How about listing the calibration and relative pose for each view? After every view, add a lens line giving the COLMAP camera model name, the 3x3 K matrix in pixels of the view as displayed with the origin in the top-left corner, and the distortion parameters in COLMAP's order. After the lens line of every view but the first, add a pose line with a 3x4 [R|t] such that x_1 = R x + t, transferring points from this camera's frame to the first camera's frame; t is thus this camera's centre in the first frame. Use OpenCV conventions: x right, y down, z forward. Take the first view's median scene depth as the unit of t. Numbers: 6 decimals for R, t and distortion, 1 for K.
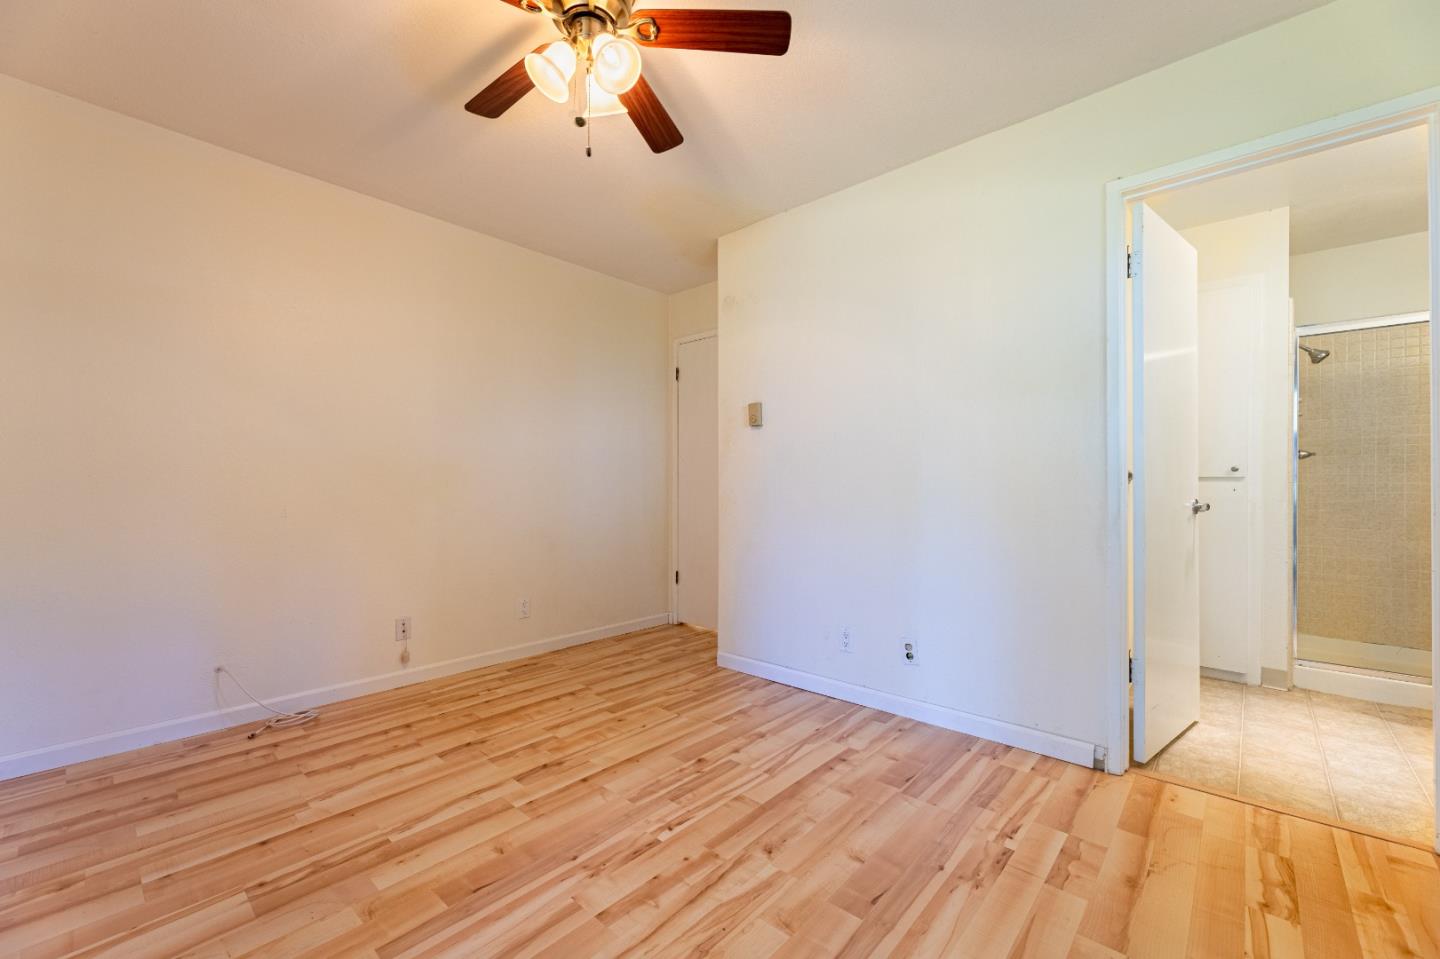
lens RADIAL K [[581.5, 0, 721.2], [0, 581.5, 481.1], [0, 0, 1]] dist [0.001152, 0.000203]
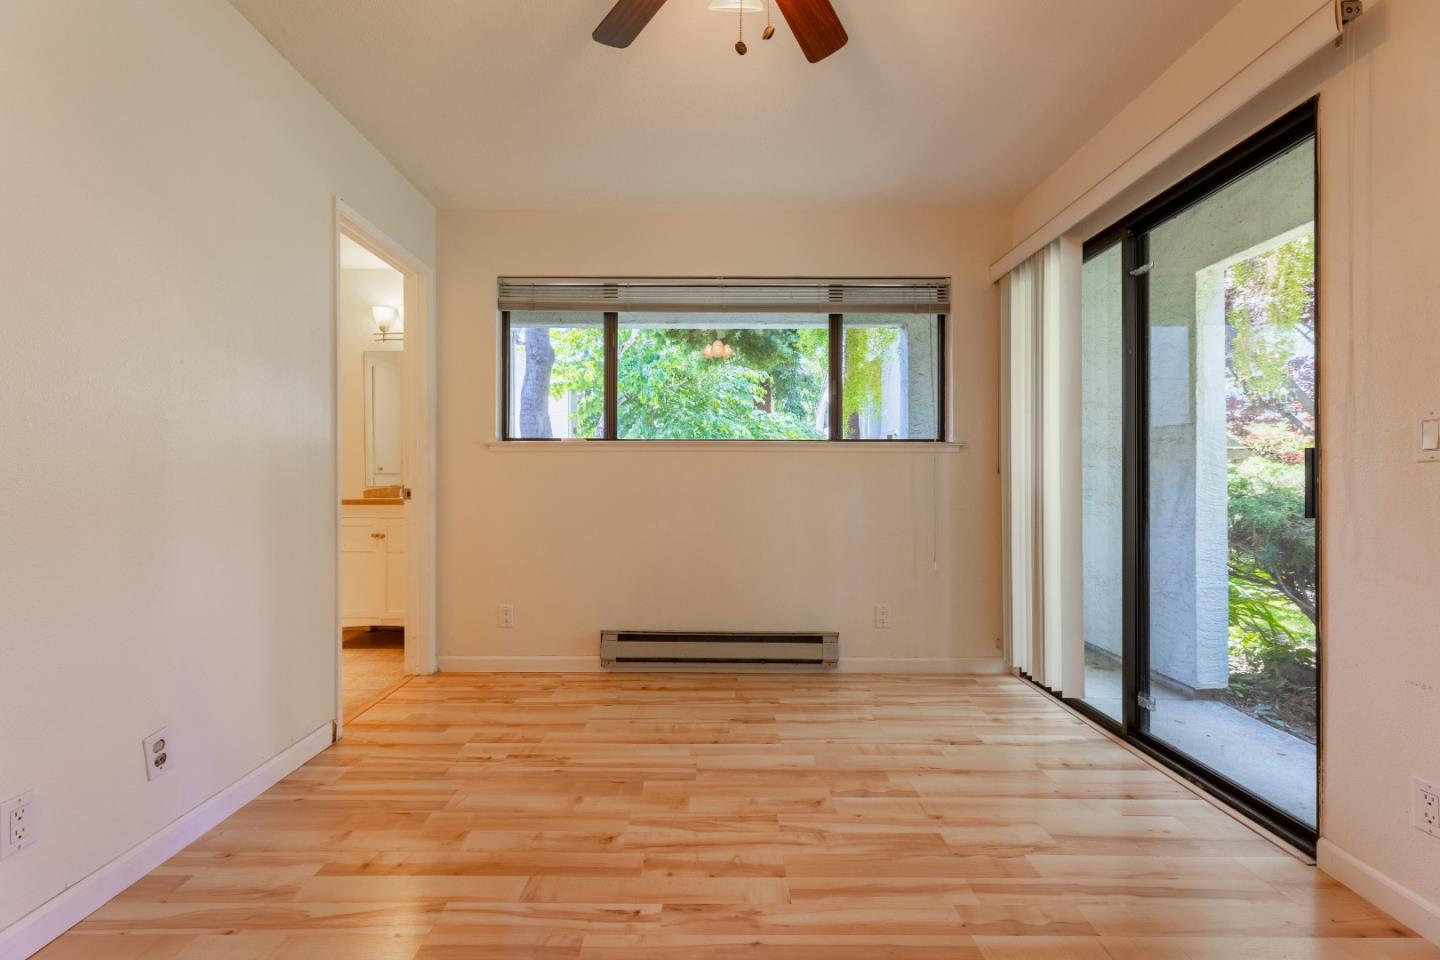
lens RADIAL K [[600.0, 0, 699.4], [0, 600.0, 485.2], [0, 0, 1]] dist [0.001673, -0.001245]
pose [[-0.656545, -0.006375, 0.754260, -0.729959], [-0.007632, 0.999969, 0.001808, 0.019165], [-0.754248, -0.004570, -0.656573, 1.432558]]
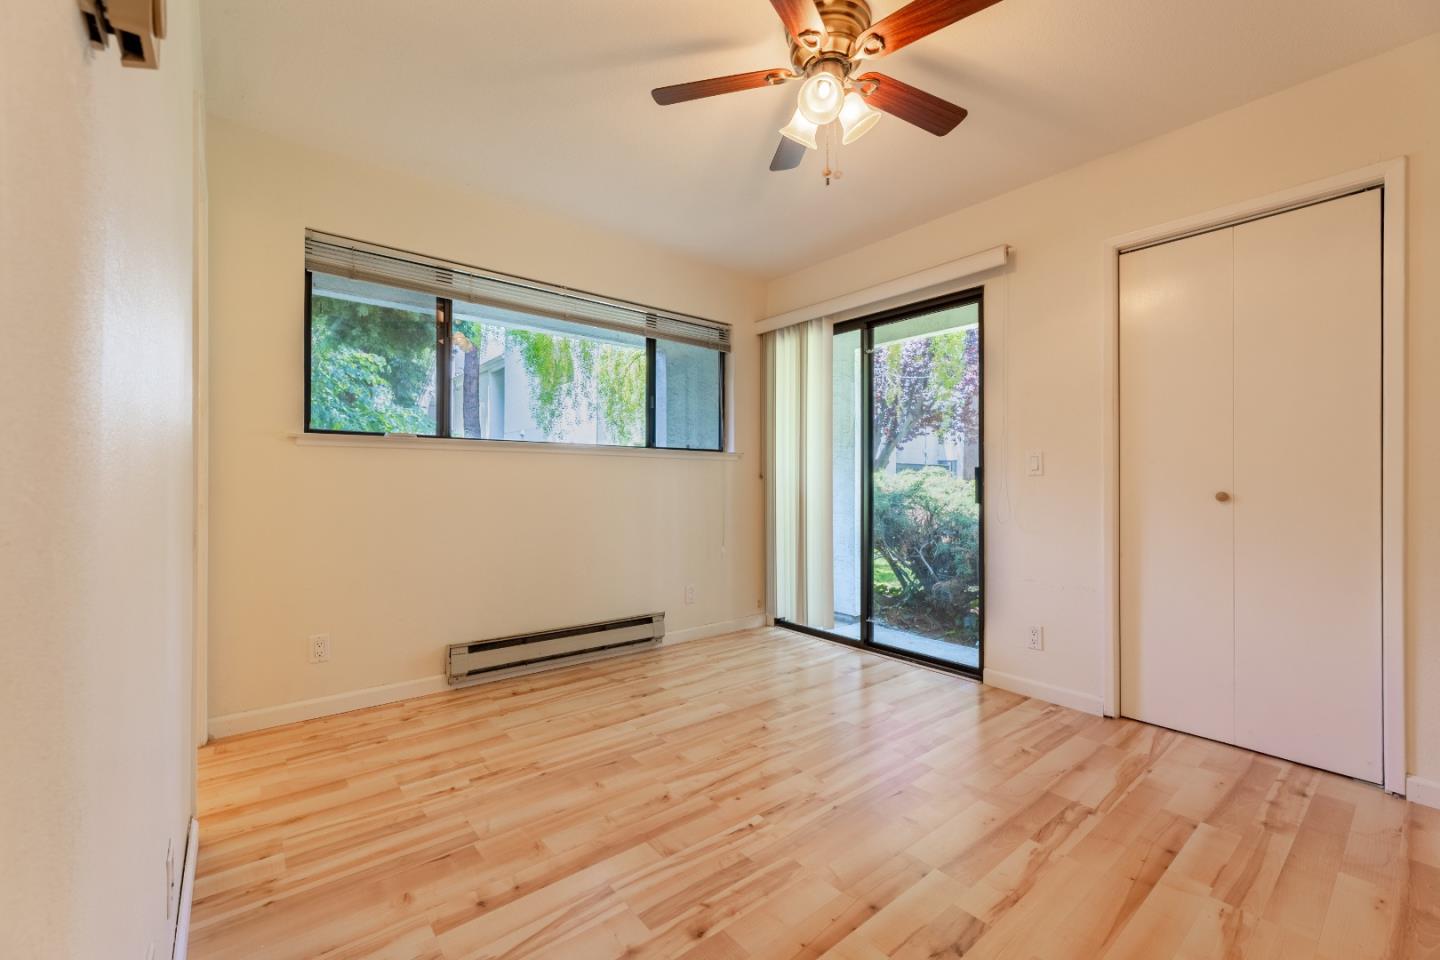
lens RADIAL K [[600.0, 0, 713.7], [0, 600.0, 485.4], [0, 0, 1]] dist [0.001673, -0.001245]
pose [[-0.987071, -0.005301, 0.160194, -0.181490], [-0.005704, 0.999982, -0.002058, 0.019011], [-0.160181, -0.002945, -0.987083, 1.971455]]
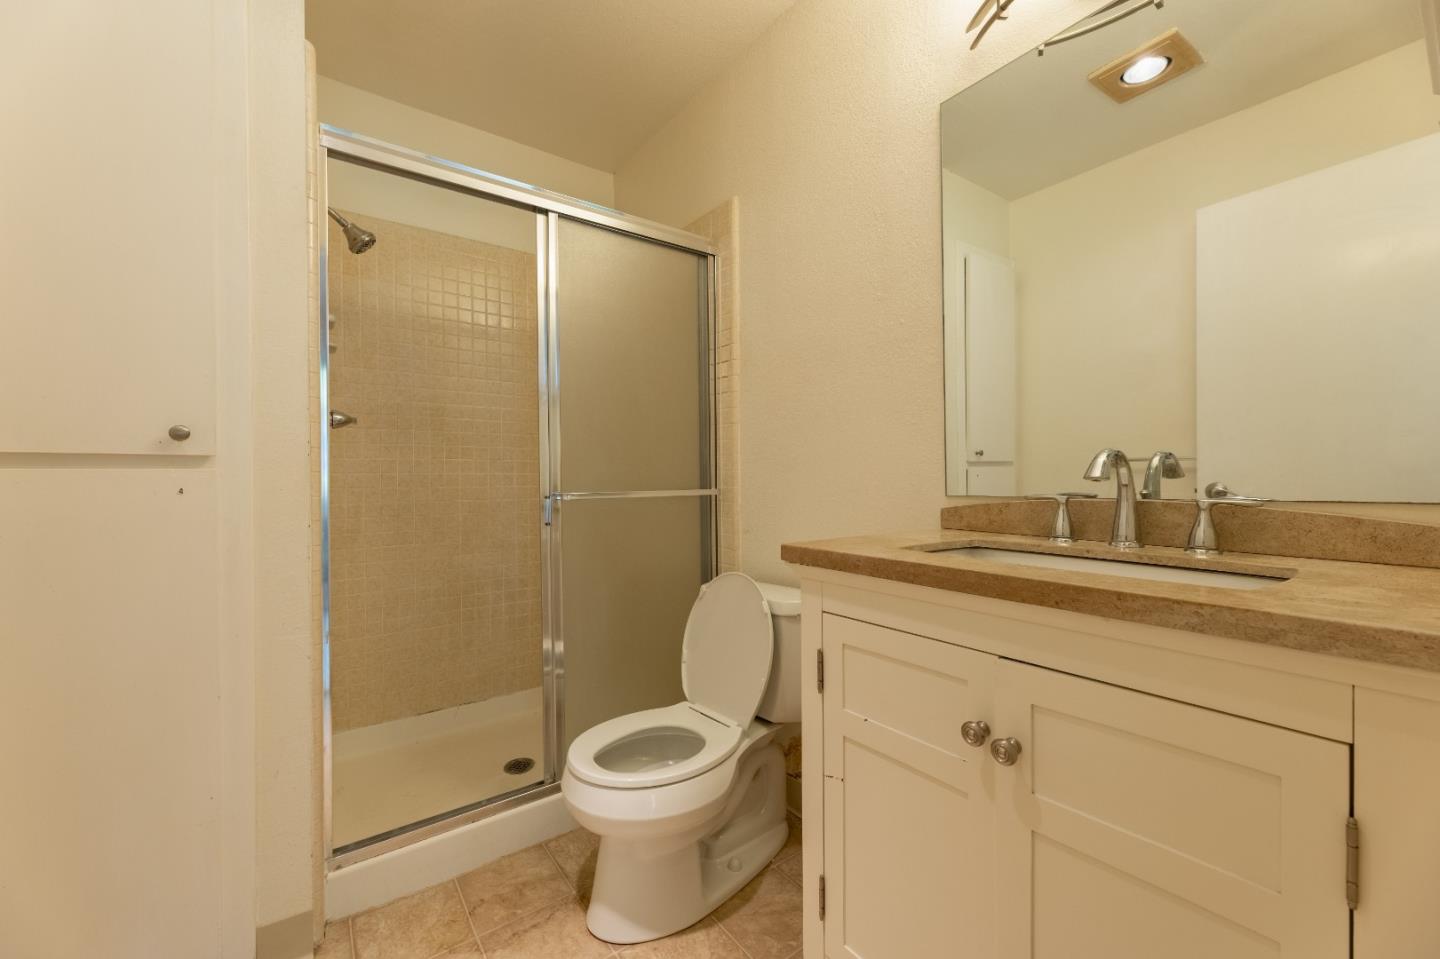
lens RADIAL K [[566.6, 0, 717.2], [0, 566.6, 482.3], [0, 0, 1]] dist [0.004516, 0.000265]
pose [[0.192984, -0.015009, 0.981087, 1.035610], [0.001583, 0.999886, 0.014985, 0.008200], [-0.981201, -0.001339, 0.192986, 1.042119]]
